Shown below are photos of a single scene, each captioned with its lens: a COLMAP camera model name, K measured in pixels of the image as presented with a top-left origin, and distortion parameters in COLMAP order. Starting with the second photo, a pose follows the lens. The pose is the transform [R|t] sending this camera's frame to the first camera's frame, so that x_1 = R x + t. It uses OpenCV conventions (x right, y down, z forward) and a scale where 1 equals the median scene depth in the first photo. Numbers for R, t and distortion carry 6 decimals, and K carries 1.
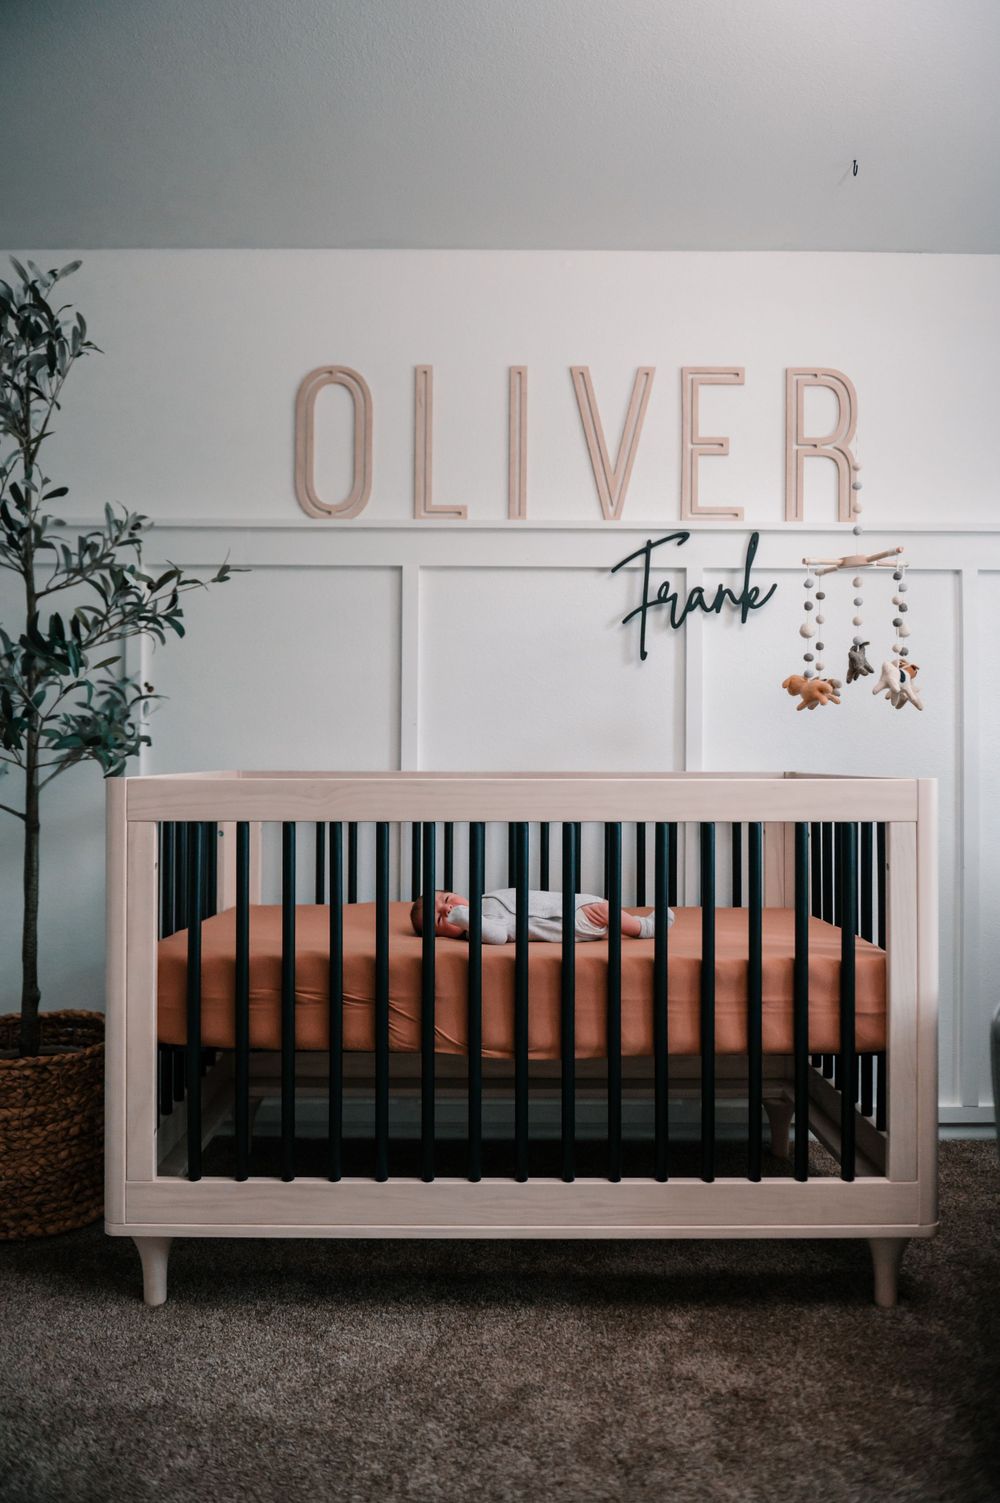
lens RADIAL K [[1005.8, 0, 498.0], [0, 1005.8, 745.0], [0, 0, 1]] dist [-0.003103, -0.027852]
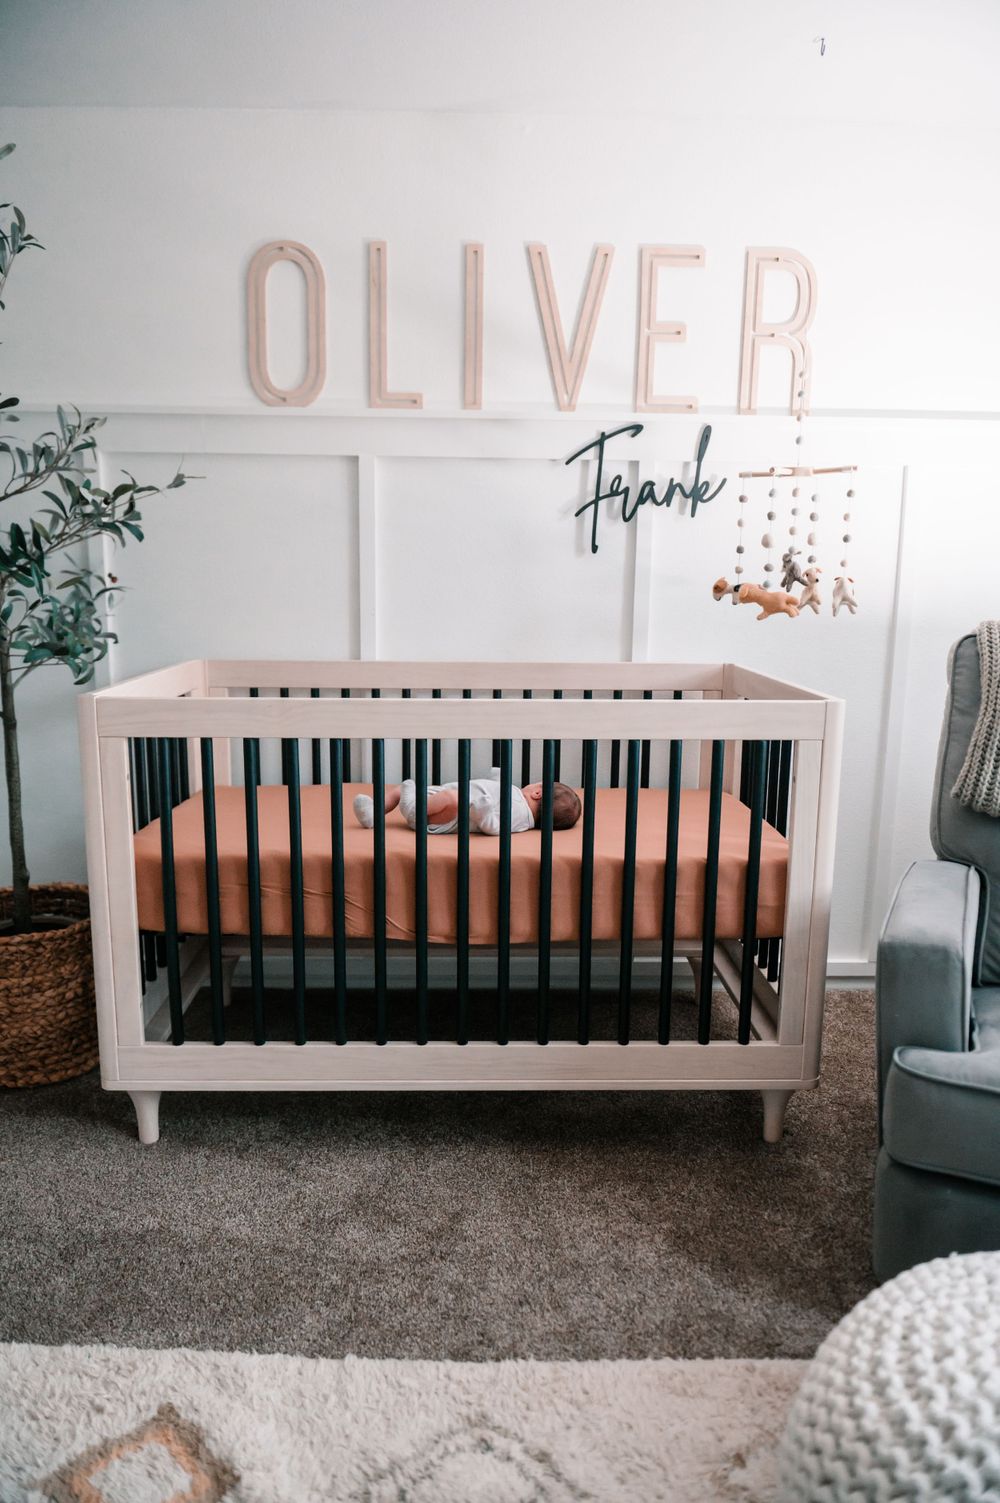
lens RADIAL K [[1005.8, 0, 500.0], [0, 1005.8, 758.7], [0, 0, 1]] dist [-0.003103, -0.027852]
pose [[0.999714, 0.004287, 0.023526, 0.031334], [-0.008654, 0.981974, 0.188815, -0.089757], [-0.022292, -0.188965, 0.981731, -0.063587]]
